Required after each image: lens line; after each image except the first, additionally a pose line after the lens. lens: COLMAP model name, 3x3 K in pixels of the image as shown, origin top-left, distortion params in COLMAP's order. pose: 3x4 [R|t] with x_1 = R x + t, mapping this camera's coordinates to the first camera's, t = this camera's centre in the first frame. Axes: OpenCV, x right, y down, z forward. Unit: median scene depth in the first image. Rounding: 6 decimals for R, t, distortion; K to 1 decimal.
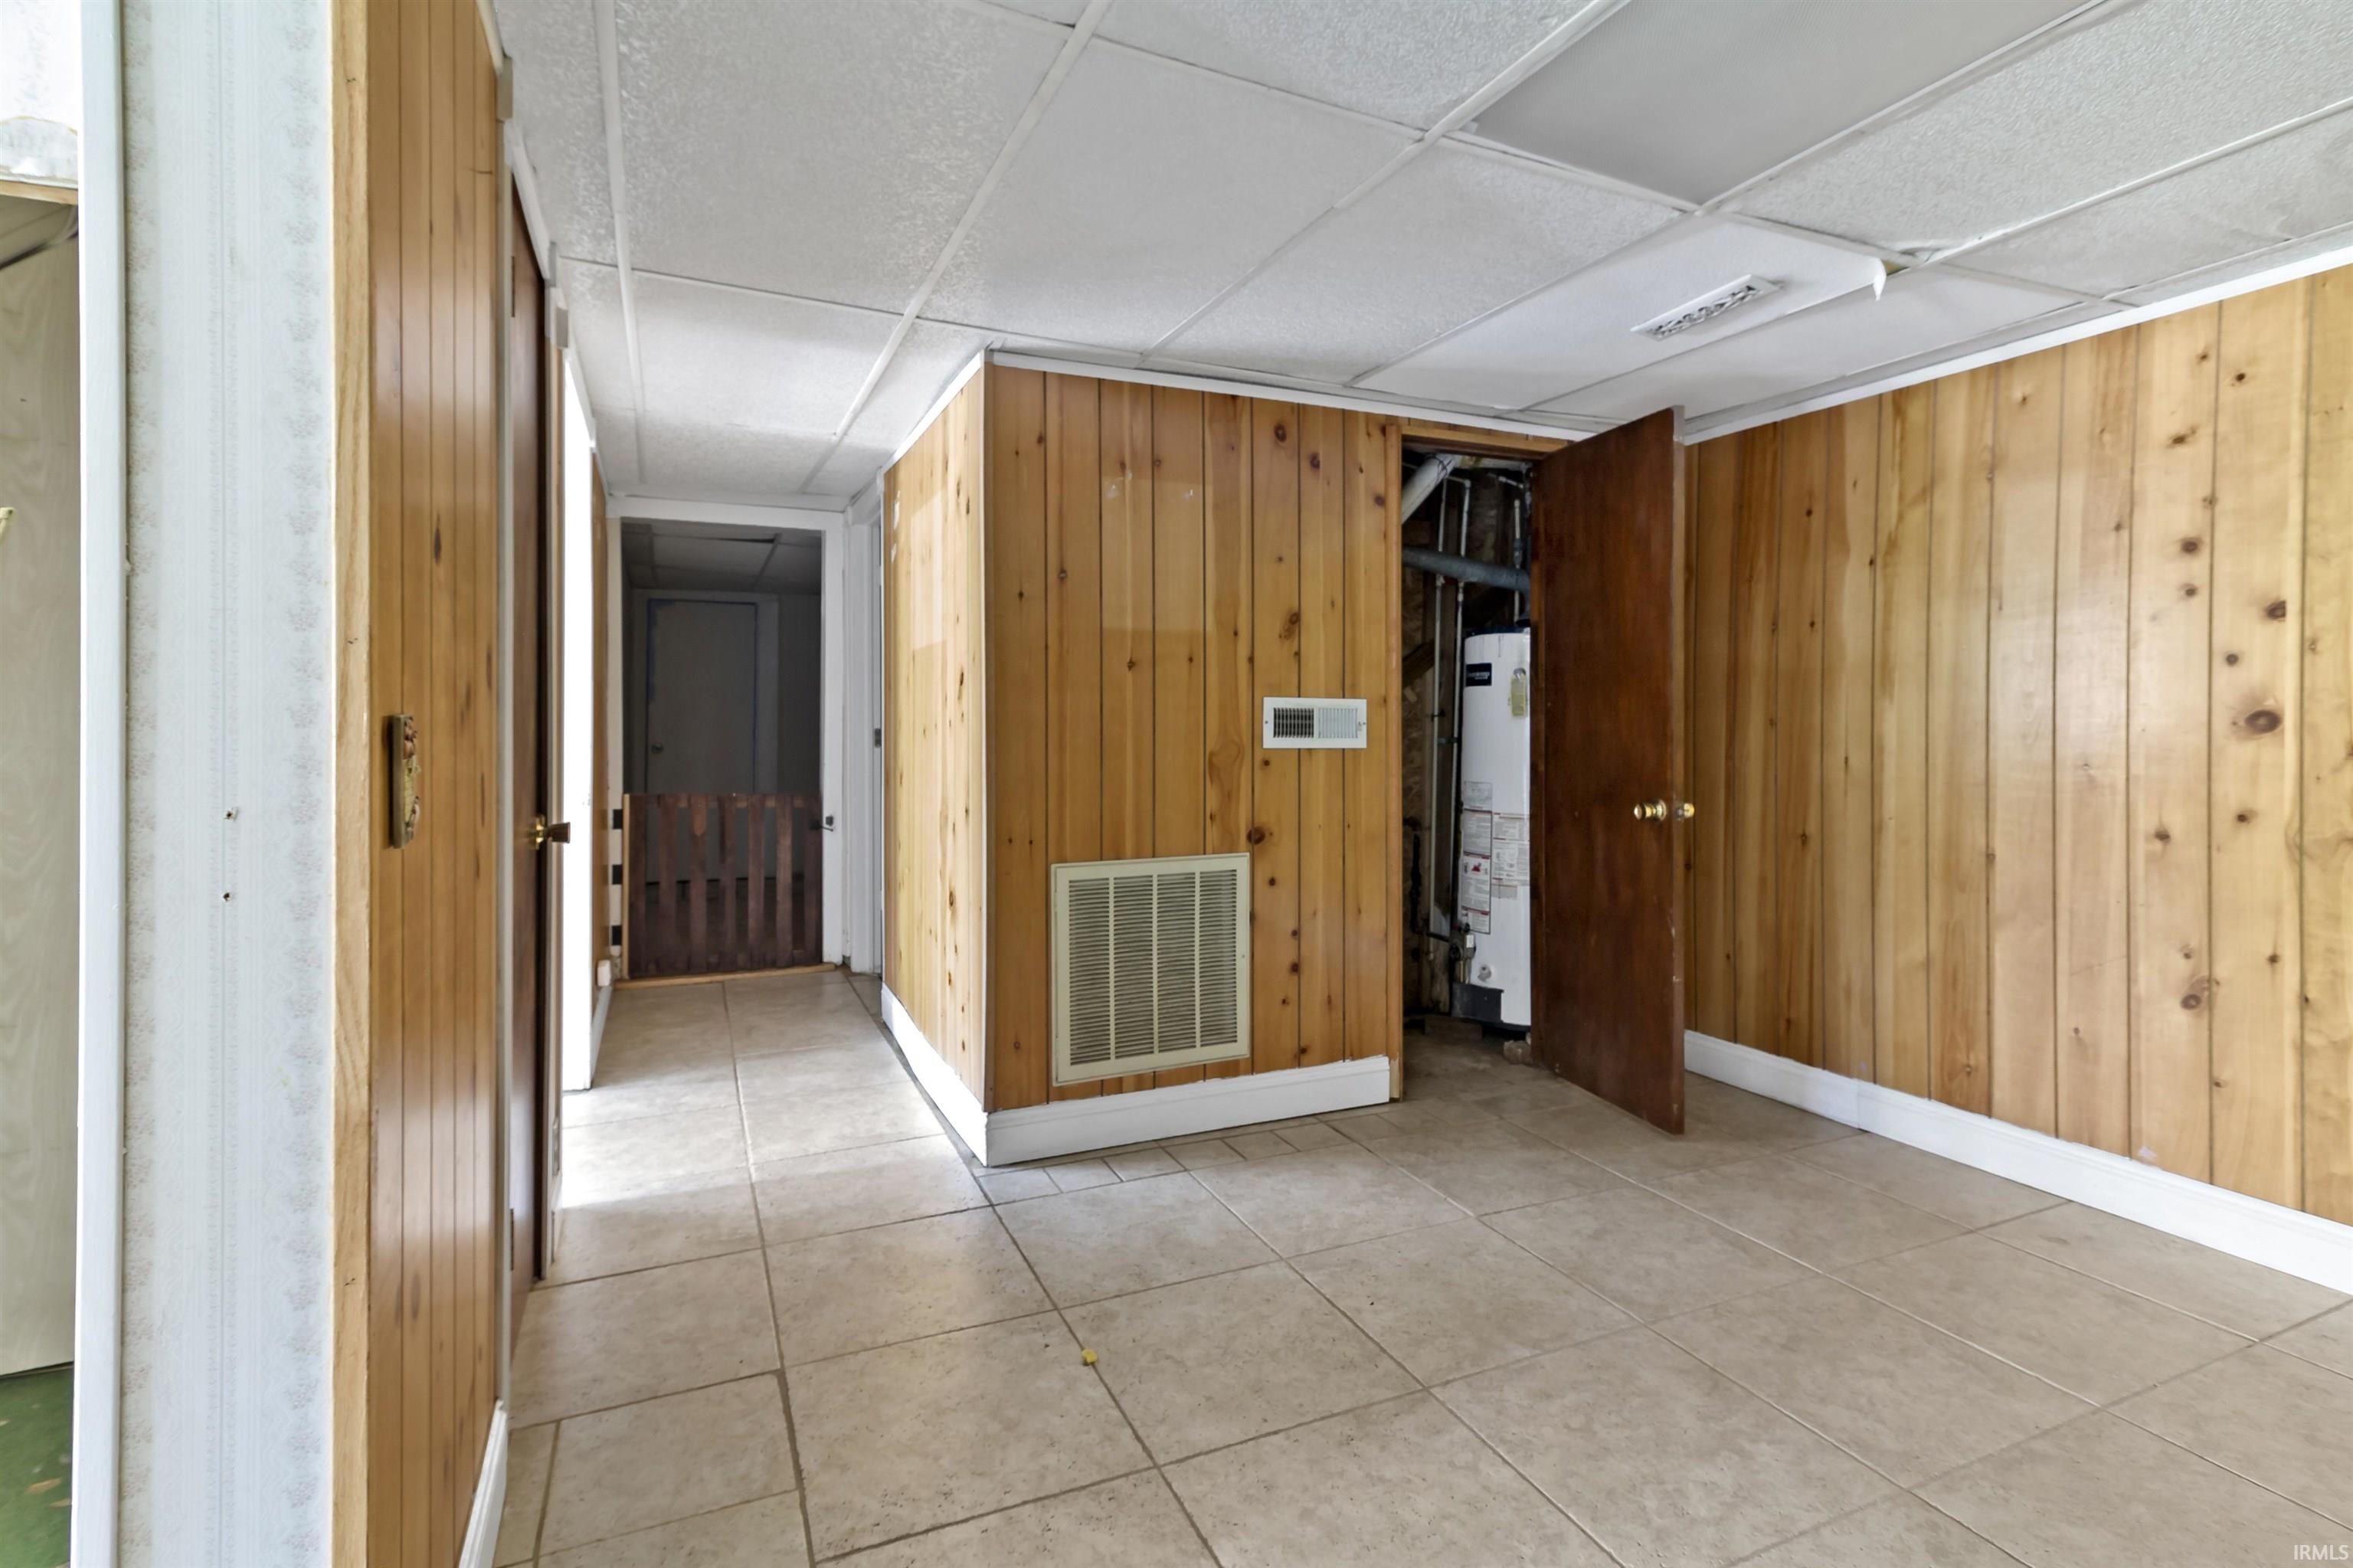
lens RADIAL K [[1114.2, 0, 1187.9], [0, 1114.2, 718.6], [0, 0, 1]] dist [0.001049, 0.000368]
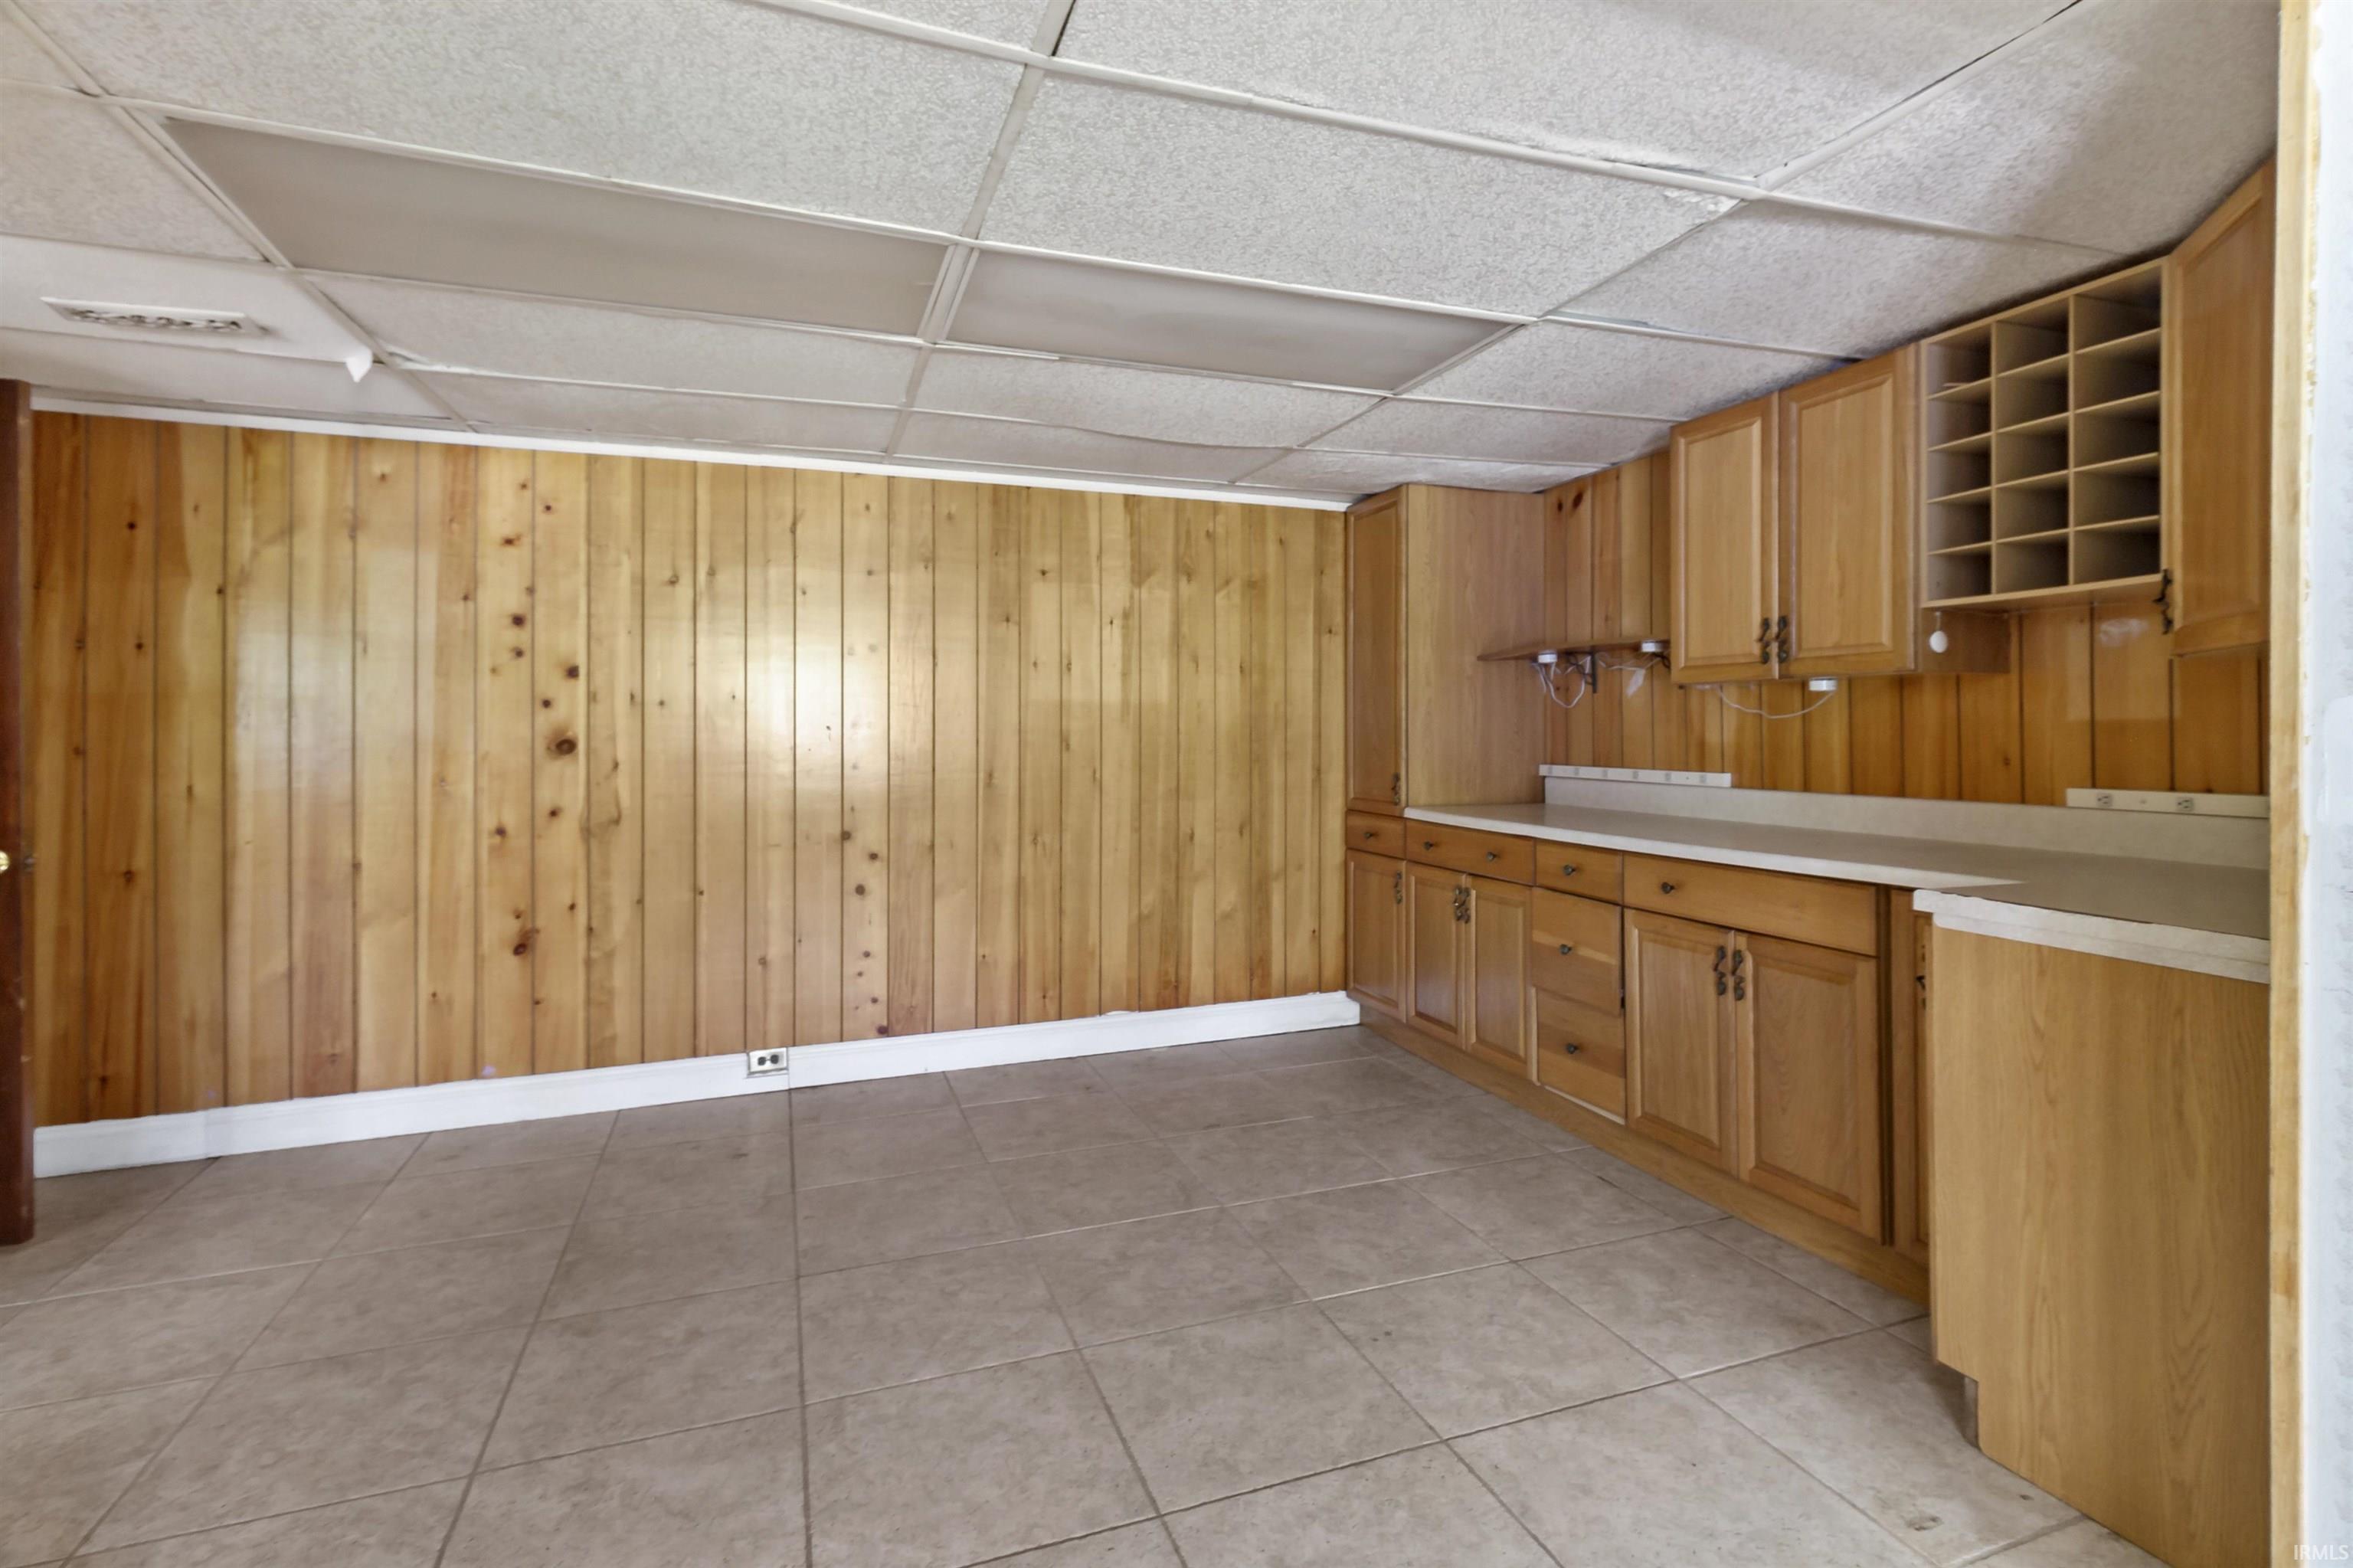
lens RADIAL K [[1114.2, 0, 1187.9], [0, 1114.2, 718.6], [0, 0, 1]] dist [0.001049, 0.000368]
pose [[0.077593, 0.007856, 0.996954, -0.398951], [0.000030, 0.999969, -0.007882, -0.021027], [-0.996985, 0.000642, 0.077590, 0.060230]]
